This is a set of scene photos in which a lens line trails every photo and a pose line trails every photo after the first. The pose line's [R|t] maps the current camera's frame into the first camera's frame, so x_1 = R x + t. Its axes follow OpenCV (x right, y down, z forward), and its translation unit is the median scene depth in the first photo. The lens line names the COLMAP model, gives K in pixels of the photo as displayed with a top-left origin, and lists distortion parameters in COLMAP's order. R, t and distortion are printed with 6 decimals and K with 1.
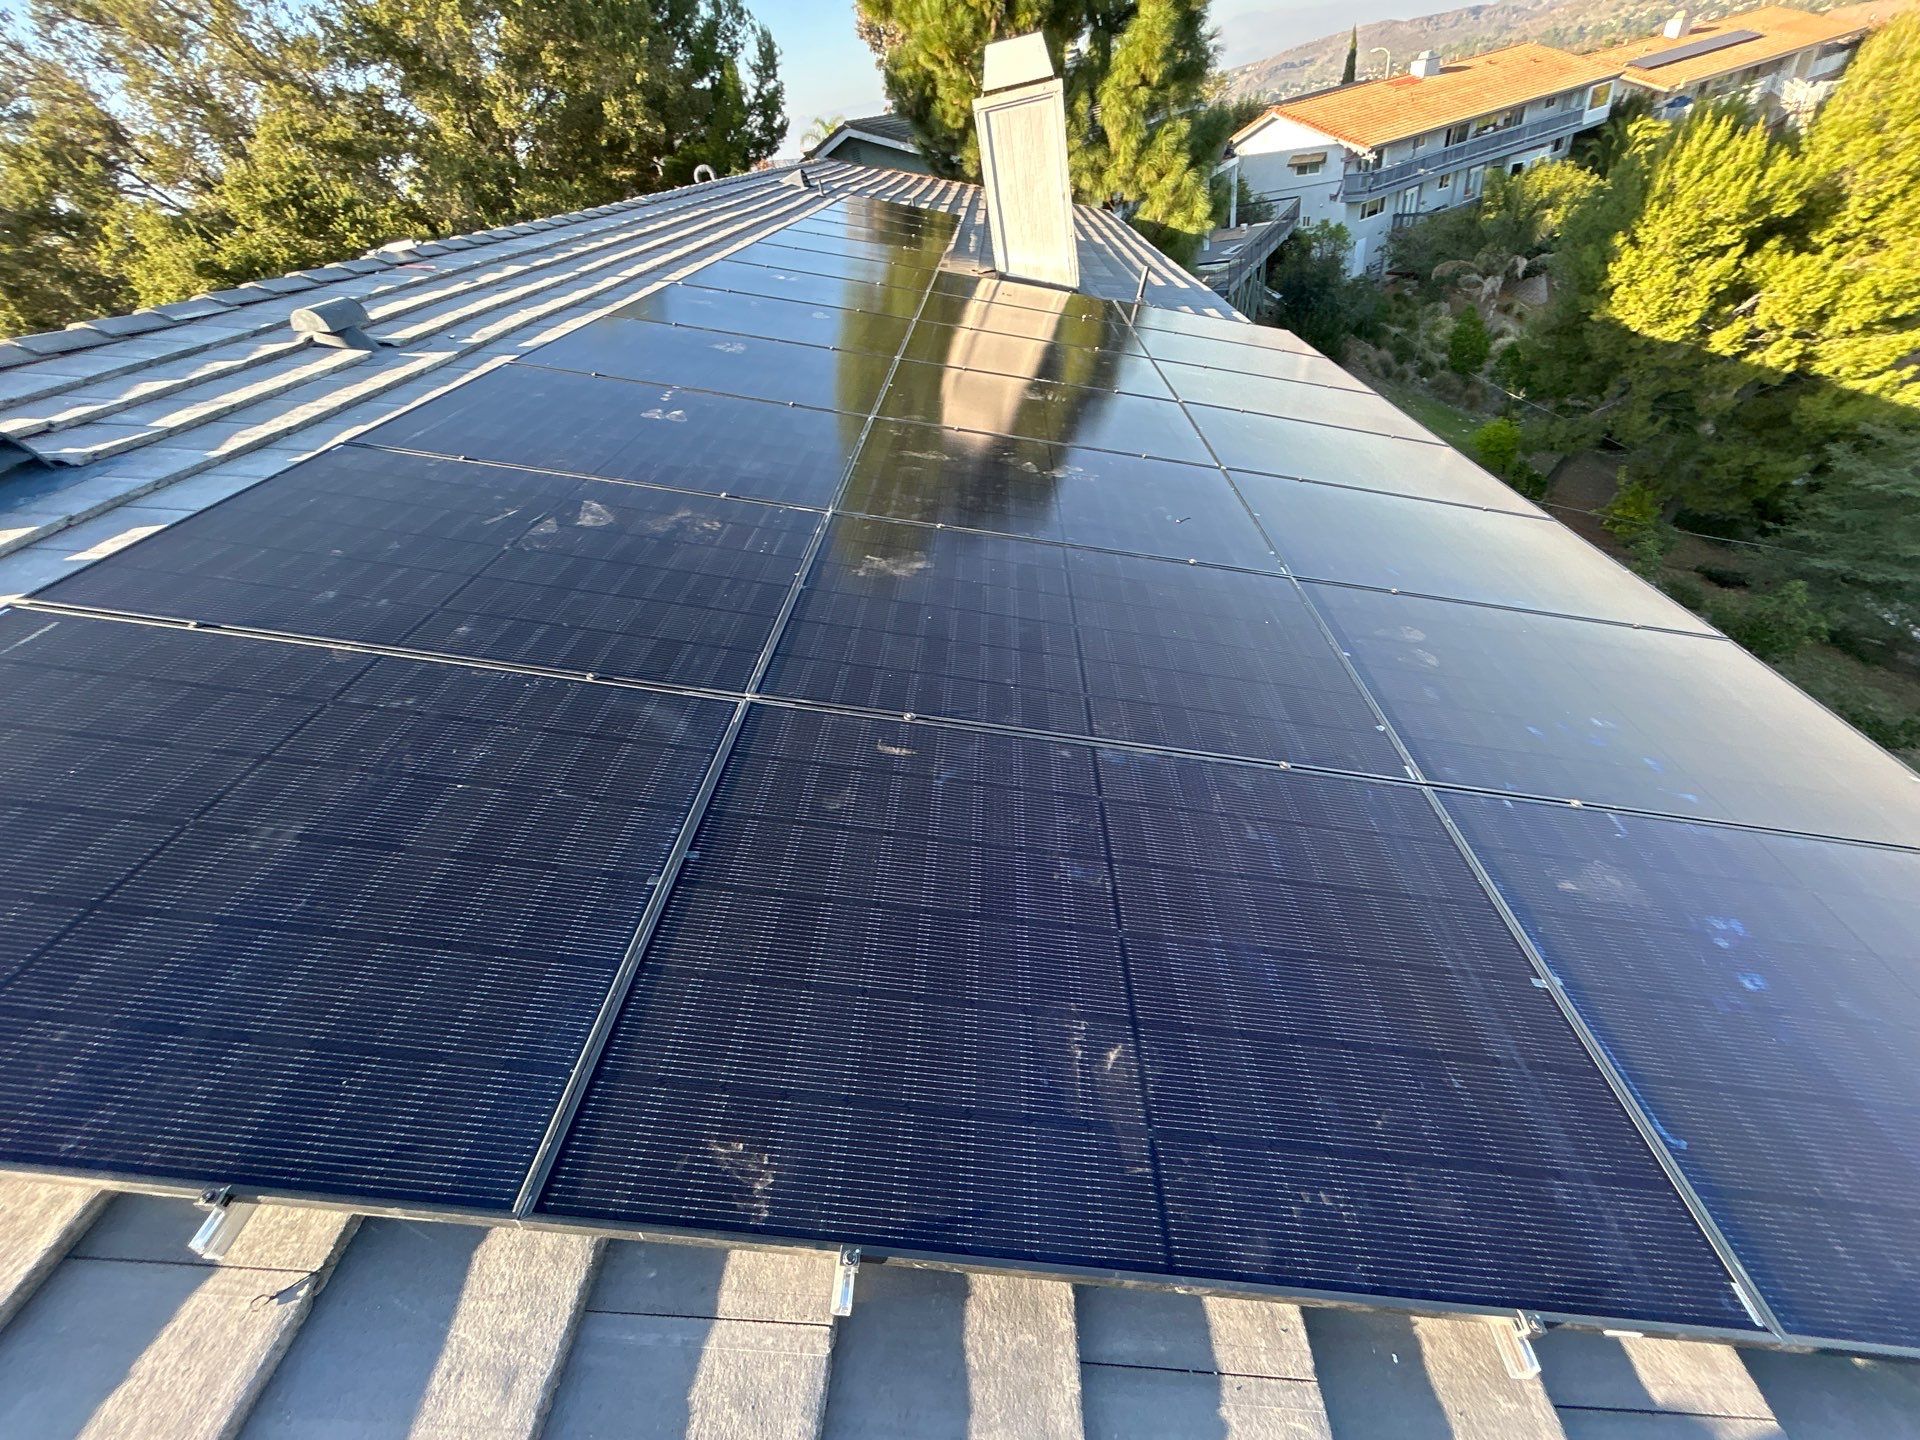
lens RADIAL K [[769.9, 0, 962.9], [0, 769.9, 724.6], [0, 0, 1]] dist [0.001002, -0.000117]
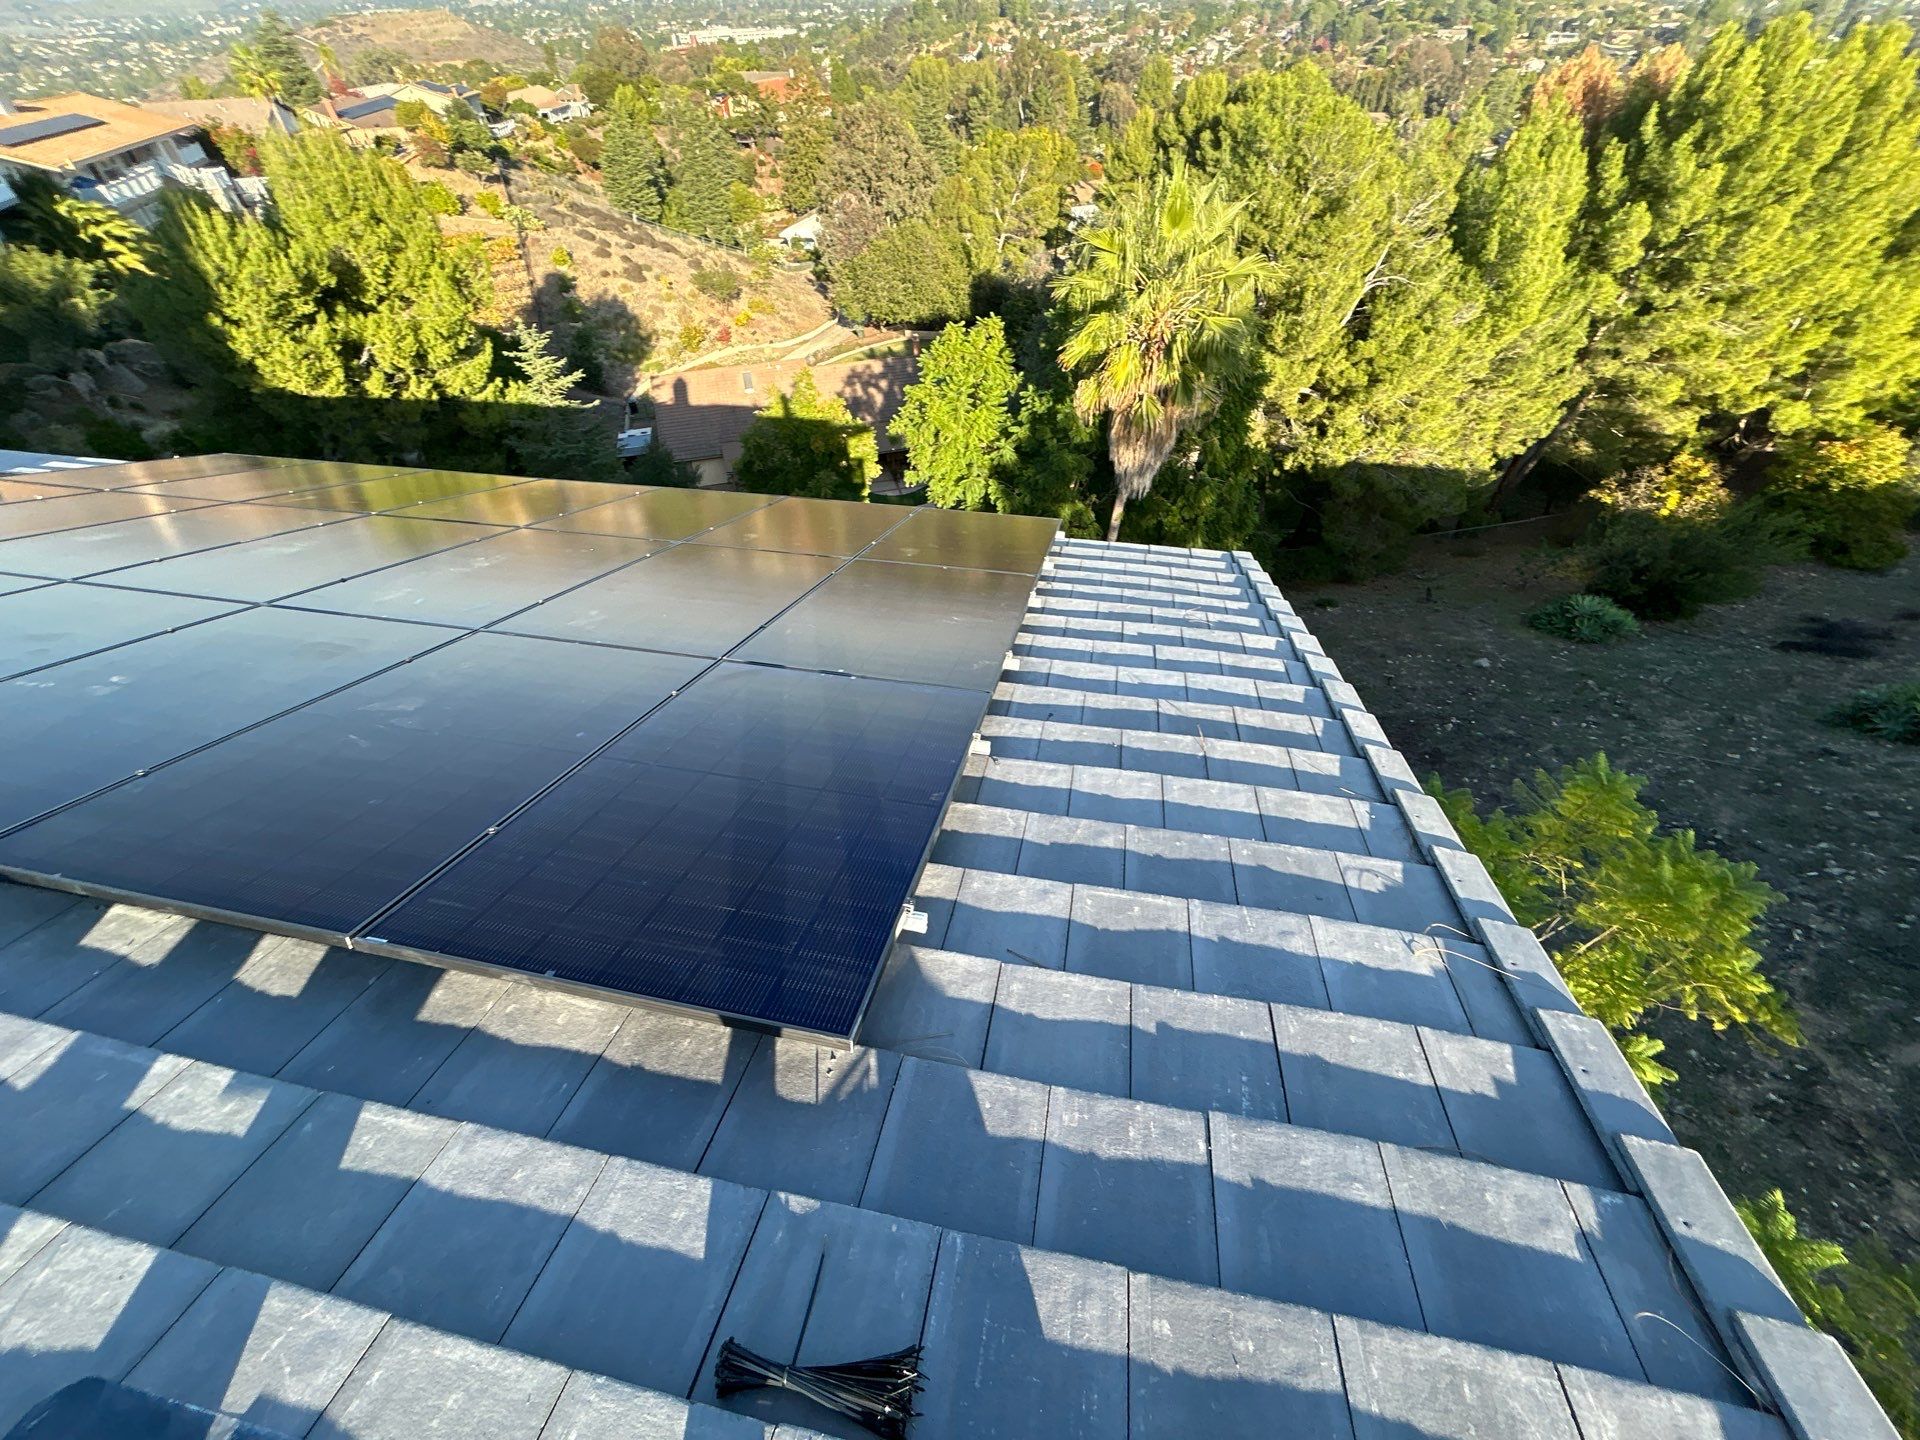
lens RADIAL K [[769.9, 0, 958.1], [0, 769.9, 720.3], [0, 0, 1]] dist [0.001002, -0.000117]
pose [[0.167261, -0.543335, 0.822685, -0.118274], [0.596685, 0.720055, 0.354241, -0.016349], [-0.784851, 0.431634, 0.444637, -0.006454]]
